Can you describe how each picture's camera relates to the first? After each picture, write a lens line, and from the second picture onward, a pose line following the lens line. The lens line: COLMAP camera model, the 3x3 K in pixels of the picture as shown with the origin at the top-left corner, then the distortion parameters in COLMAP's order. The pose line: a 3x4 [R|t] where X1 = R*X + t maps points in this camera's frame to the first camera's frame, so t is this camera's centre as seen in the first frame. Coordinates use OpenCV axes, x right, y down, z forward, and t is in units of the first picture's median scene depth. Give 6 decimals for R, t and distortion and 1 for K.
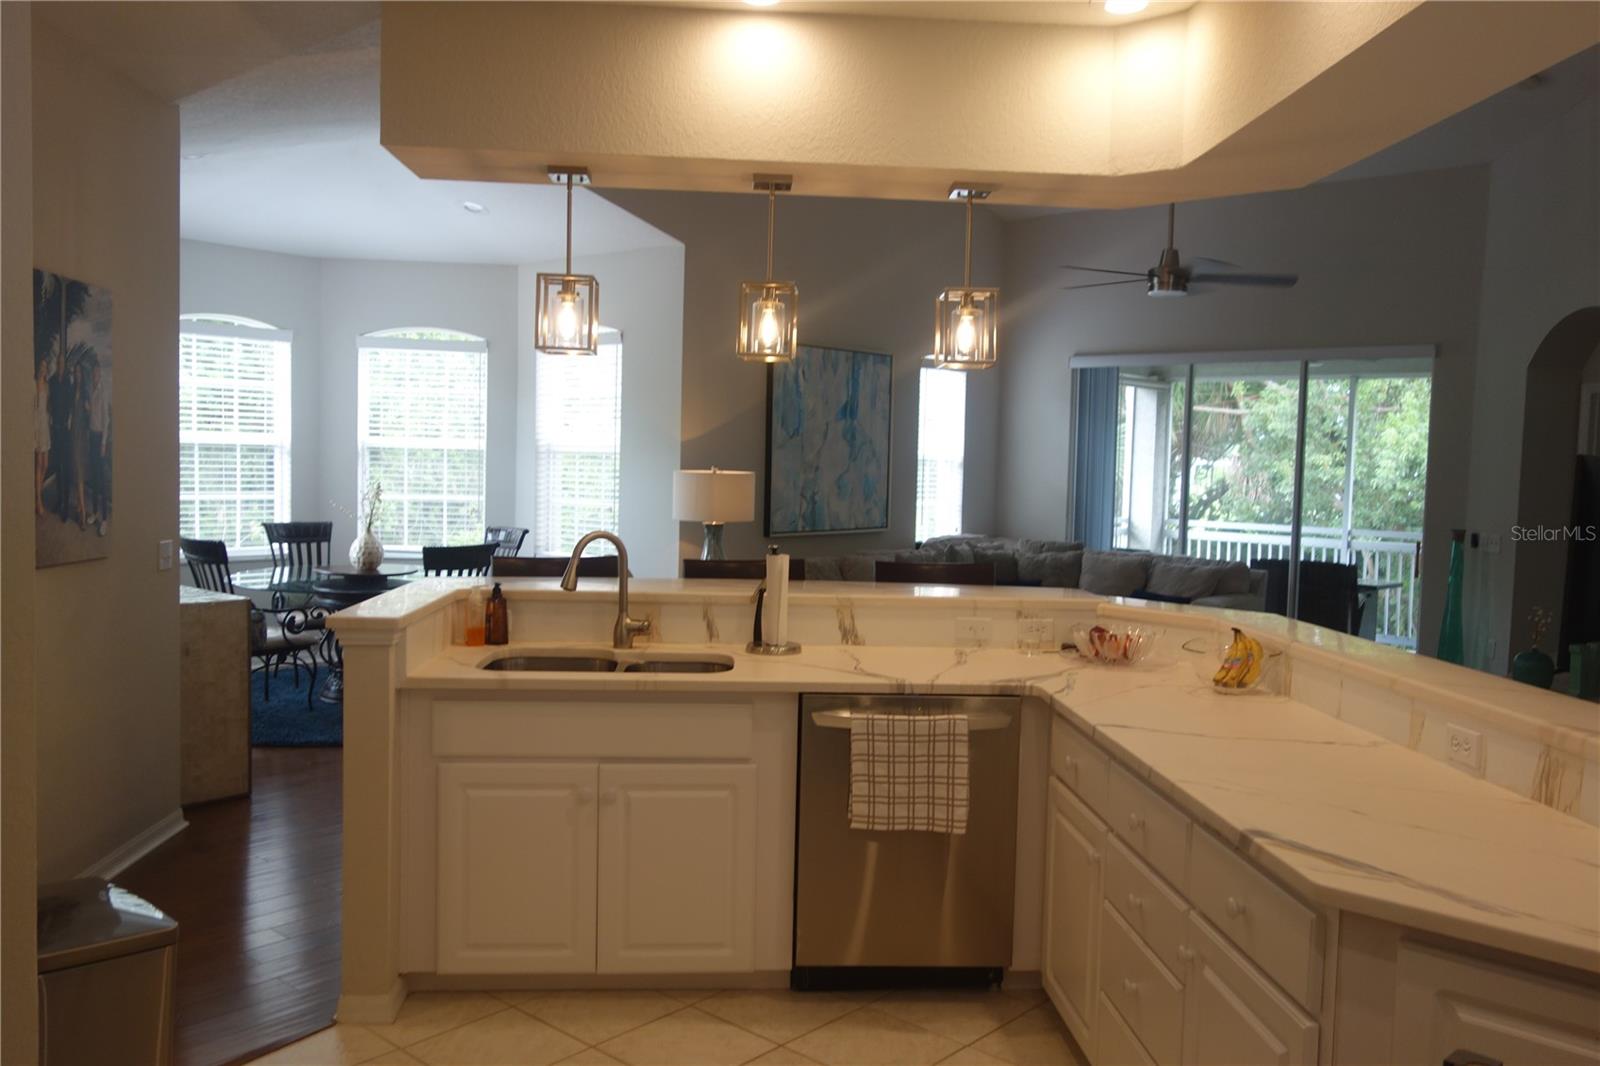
lens RADIAL K [[1259.3, 0, 794.2], [0, 1259.3, 524.0], [0, 0, 1]] dist [-0.002292, -0.004905]
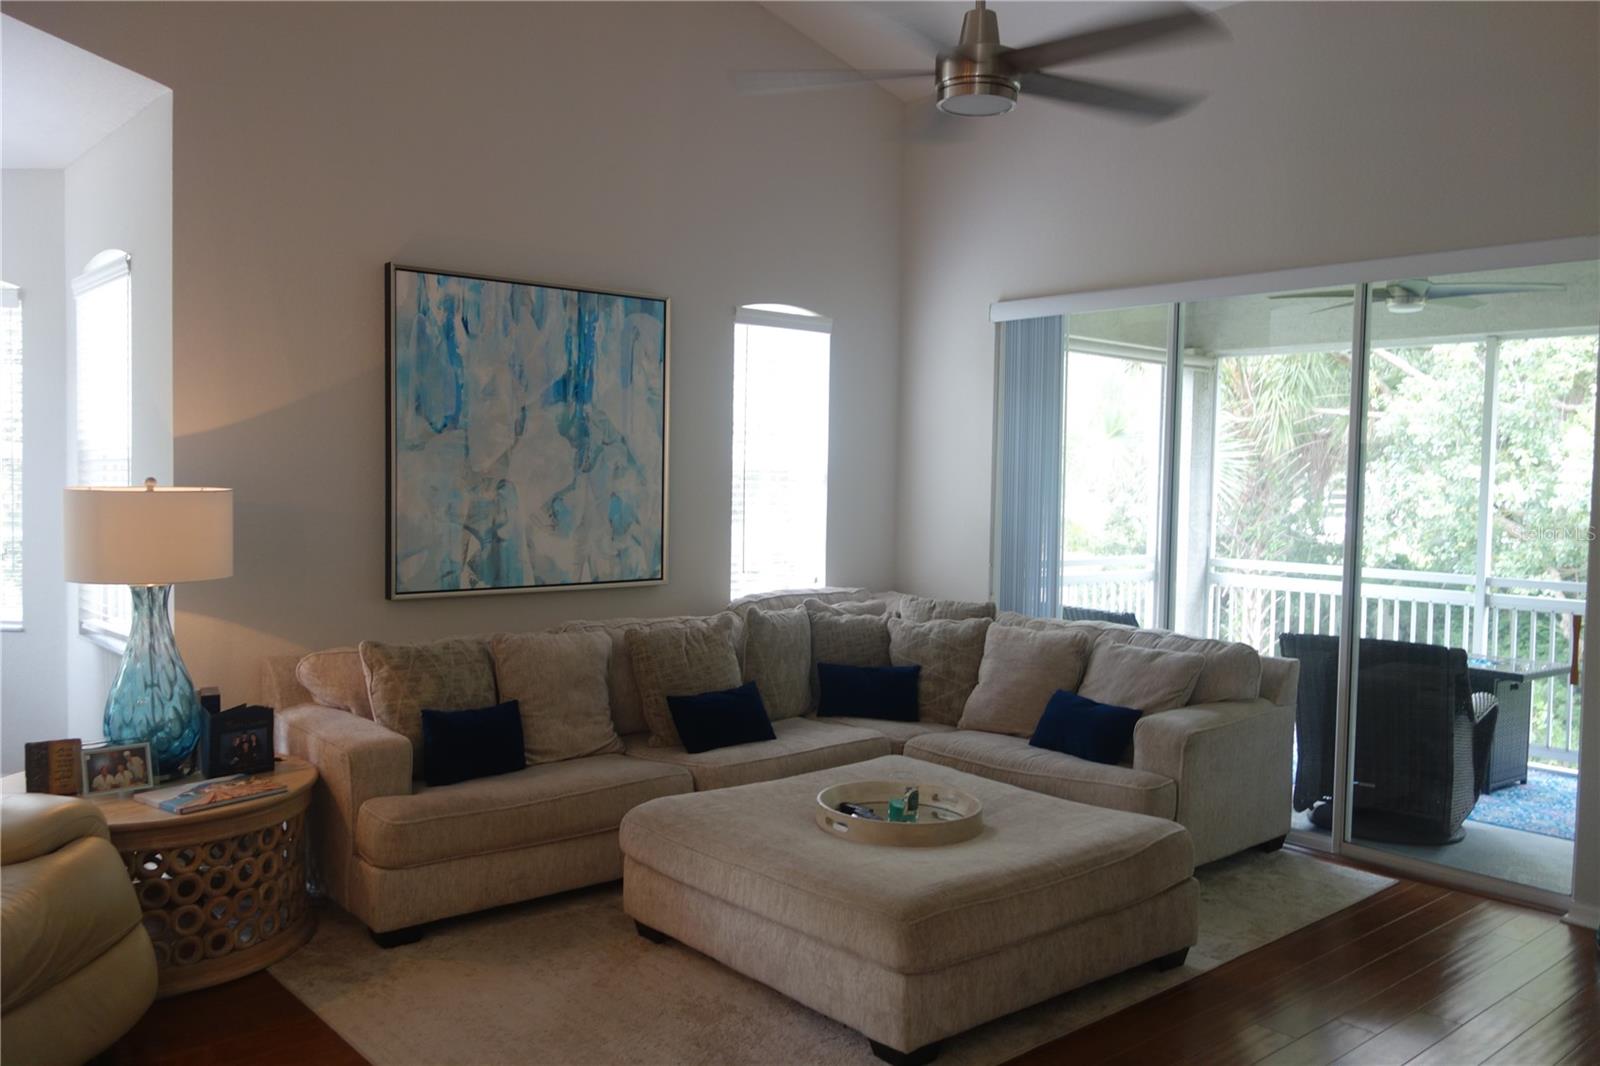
lens RADIAL K [[1259.3, 0, 795.6], [0, 1259.3, 528.6], [0, 0, 1]] dist [-0.002292, -0.004905]
pose [[0.991001, -0.003274, -0.133812, 0.226273], [0.000957, 0.999849, -0.017375, -0.011643], [0.133848, 0.017090, 0.990854, 0.406876]]
